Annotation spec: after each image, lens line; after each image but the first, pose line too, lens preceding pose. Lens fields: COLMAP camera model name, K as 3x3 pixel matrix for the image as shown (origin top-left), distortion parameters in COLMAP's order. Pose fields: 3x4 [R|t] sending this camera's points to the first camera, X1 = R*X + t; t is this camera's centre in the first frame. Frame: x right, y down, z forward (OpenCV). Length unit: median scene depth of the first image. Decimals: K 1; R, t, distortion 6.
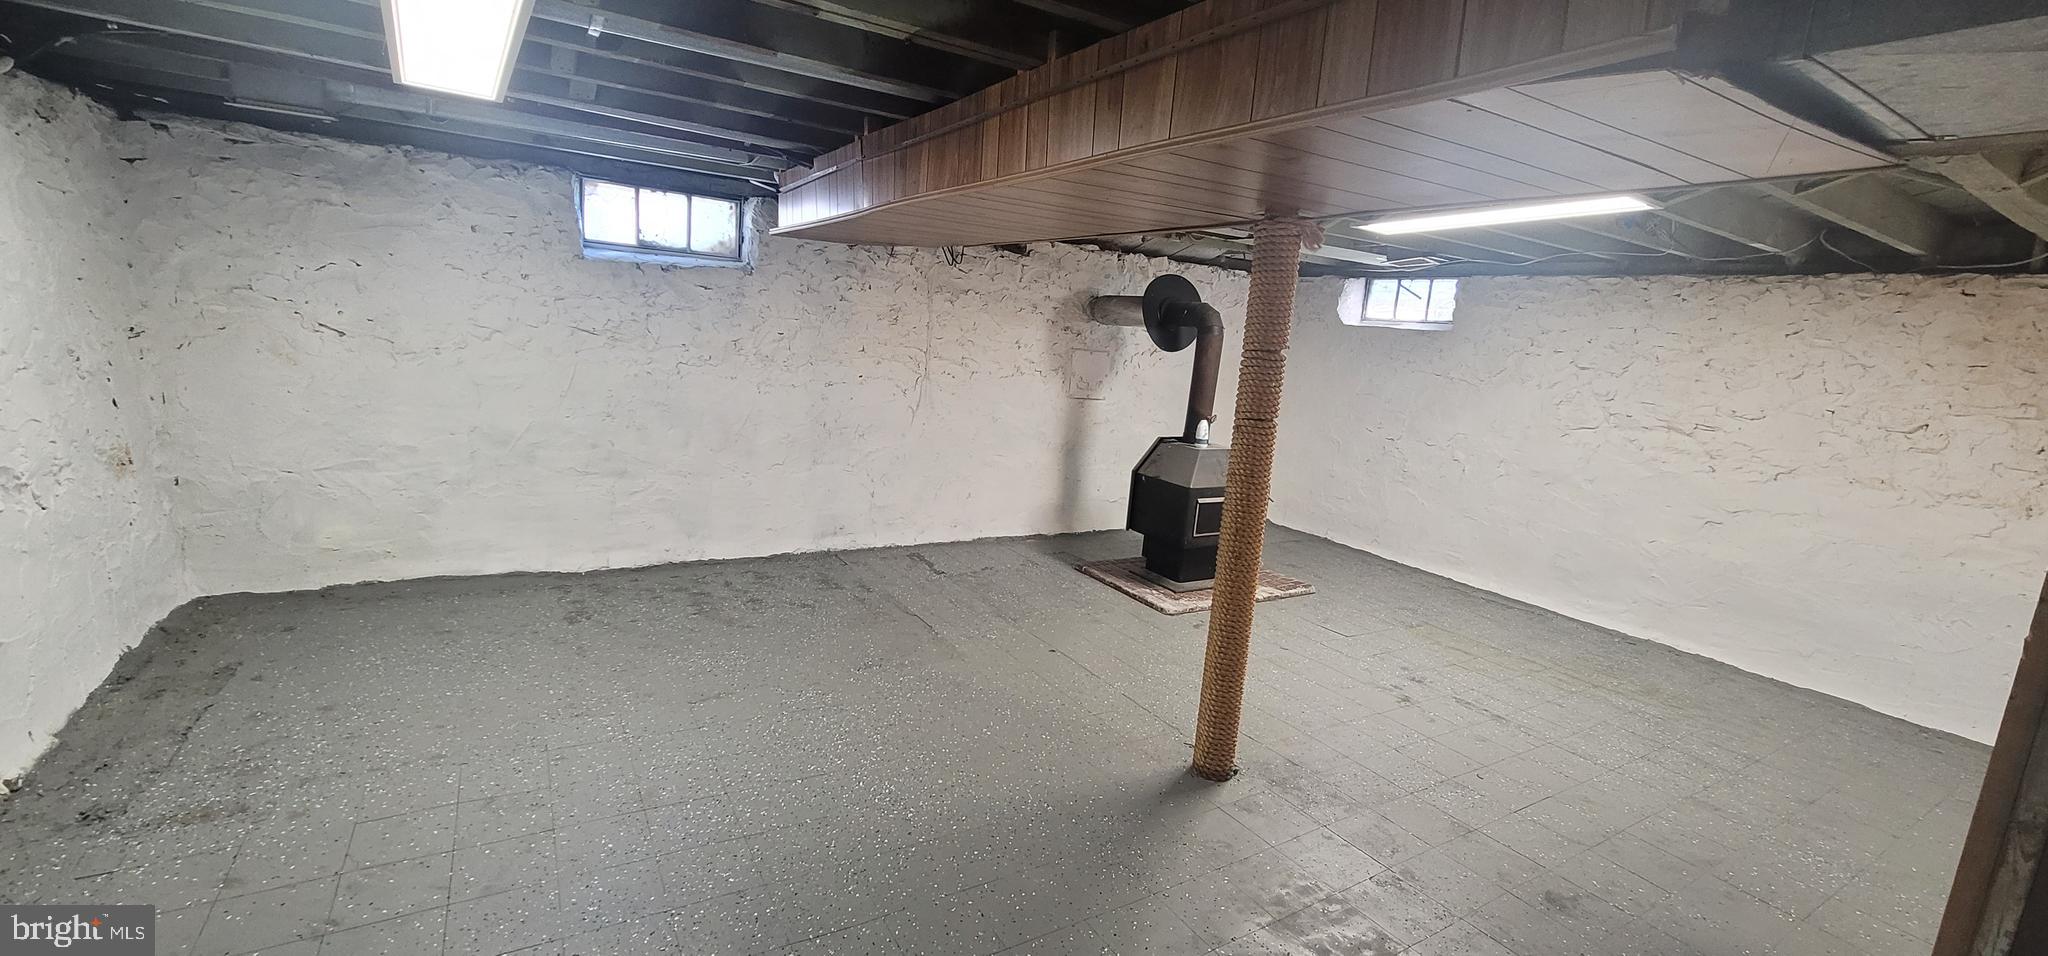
lens RADIAL K [[839.6, 0, 1028.3], [0, 839.6, 475.6], [0, 0, 1]] dist [-0.003529, 0.000021]
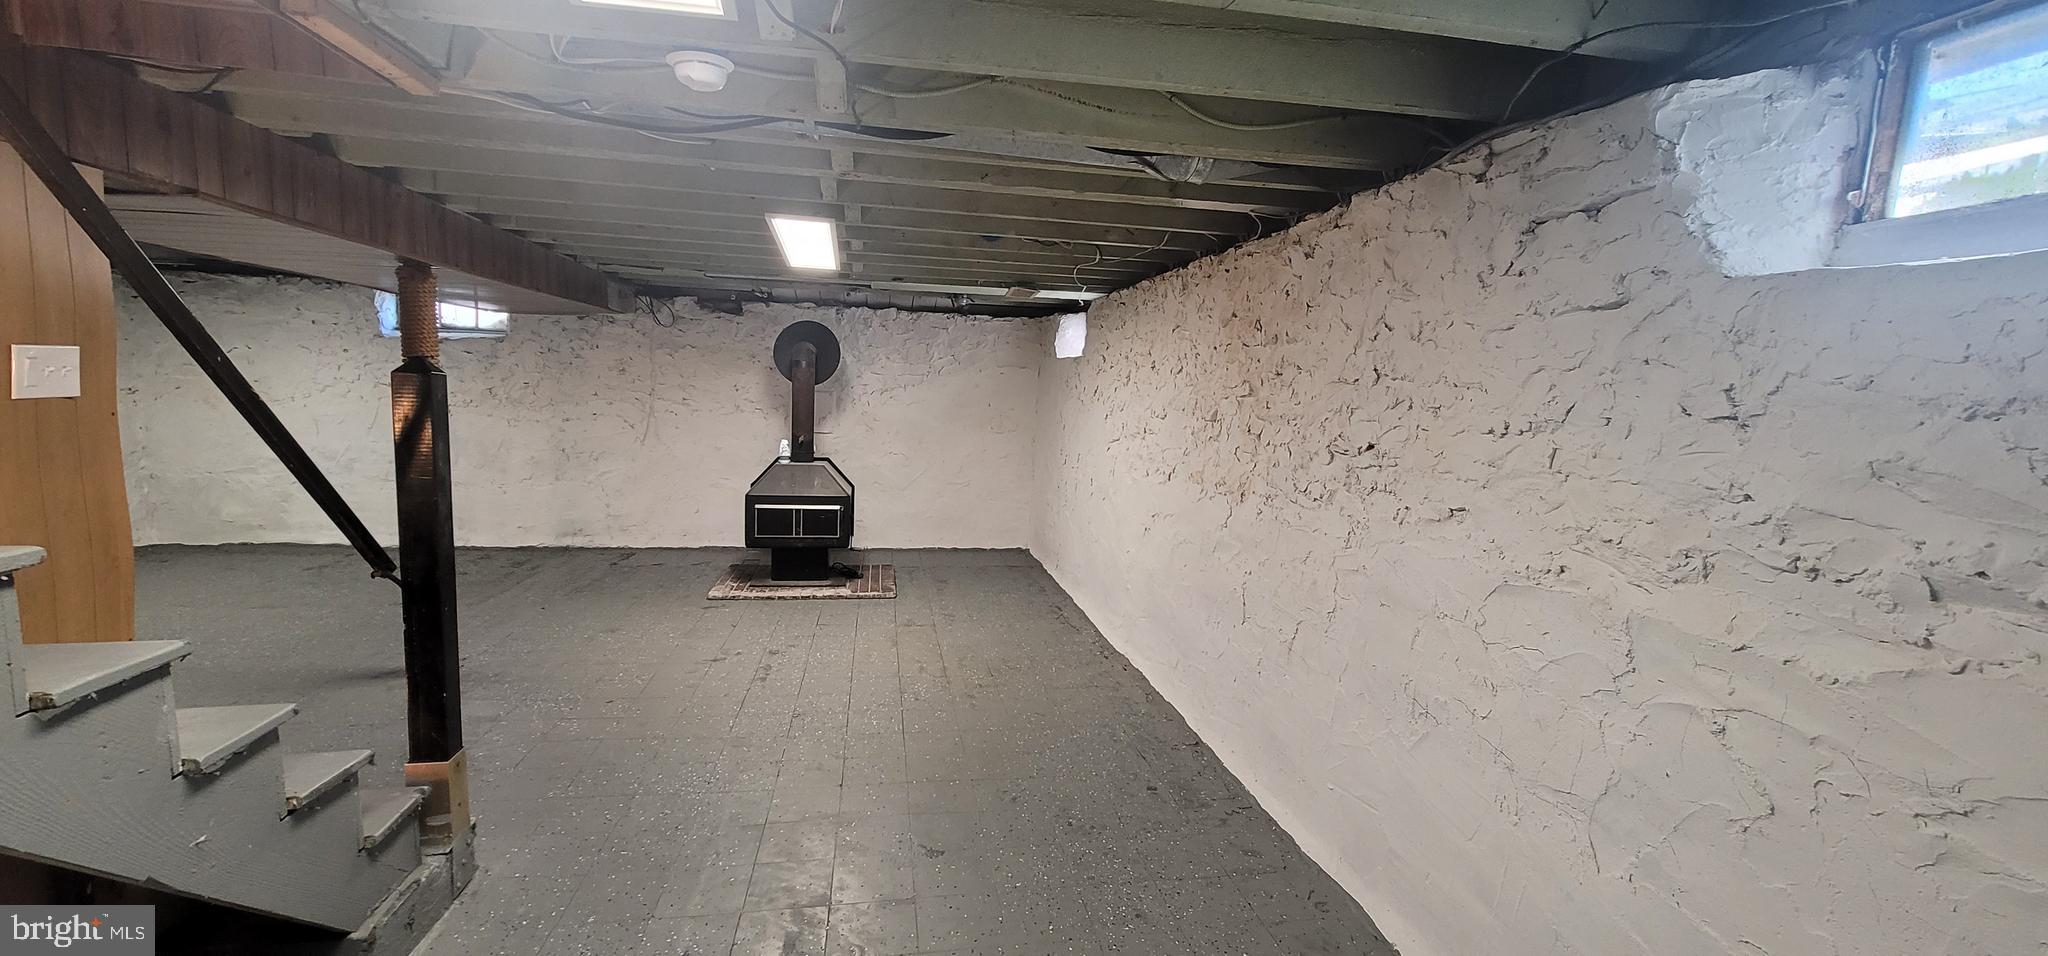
lens RADIAL K [[839.6, 0, 1028.3], [0, 839.6, 475.6], [0, 0, 1]] dist [-0.003529, 0.000021]
pose [[0.928742, -0.006183, -0.370674, 0.972476], [-0.029680, 0.995411, -0.090969, 0.081392], [0.369536, 0.095489, 0.924297, 0.050380]]
